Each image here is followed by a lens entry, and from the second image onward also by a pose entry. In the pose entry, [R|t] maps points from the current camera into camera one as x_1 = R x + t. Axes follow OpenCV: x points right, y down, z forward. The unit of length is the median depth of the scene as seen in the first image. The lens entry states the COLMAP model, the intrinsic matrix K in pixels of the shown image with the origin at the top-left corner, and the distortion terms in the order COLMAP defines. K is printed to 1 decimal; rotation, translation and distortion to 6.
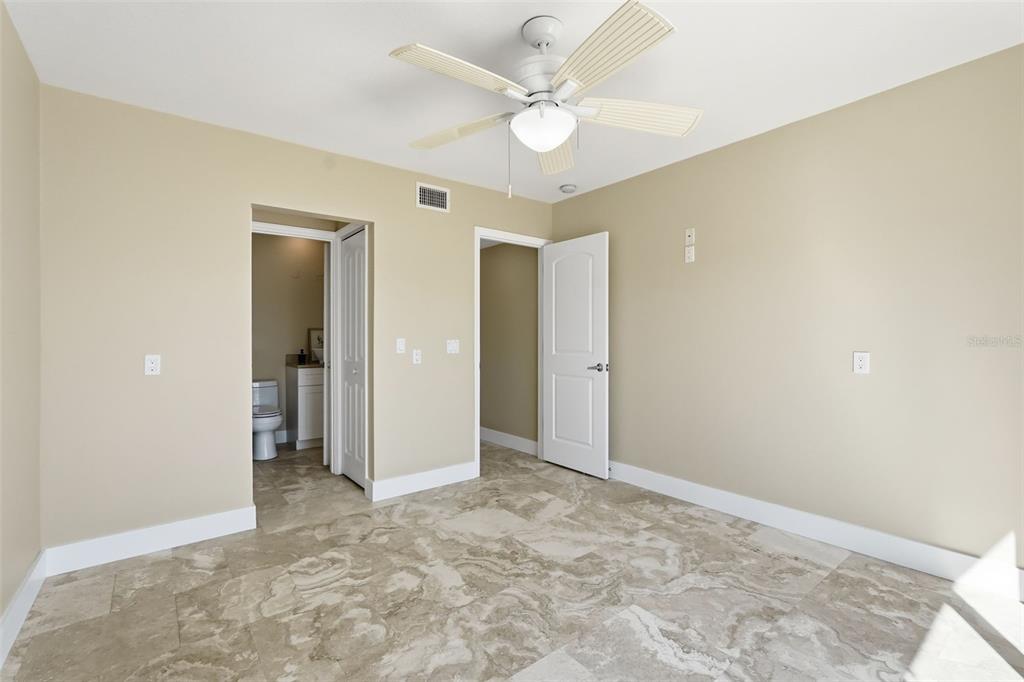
lens RADIAL K [[457.6, 0, 512.2], [0, 457.6, 341.5], [0, 0, 1]] dist [-0.011337, 0.003879]
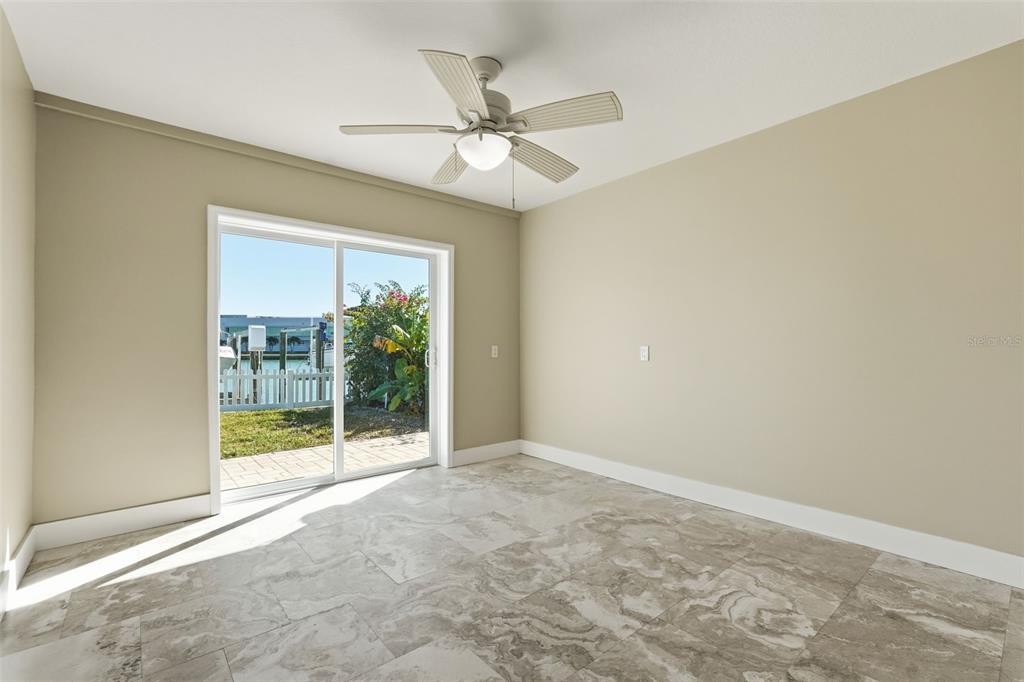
lens RADIAL K [[457.6, 0, 511.8], [0, 457.6, 341.7], [0, 0, 1]] dist [-0.011337, 0.003879]
pose [[-0.999496, 0.009300, -0.030337, 0.032459], [0.009447, 0.999944, -0.004724, 0.029277], [0.030291, -0.005008, -0.999529, 1.943290]]
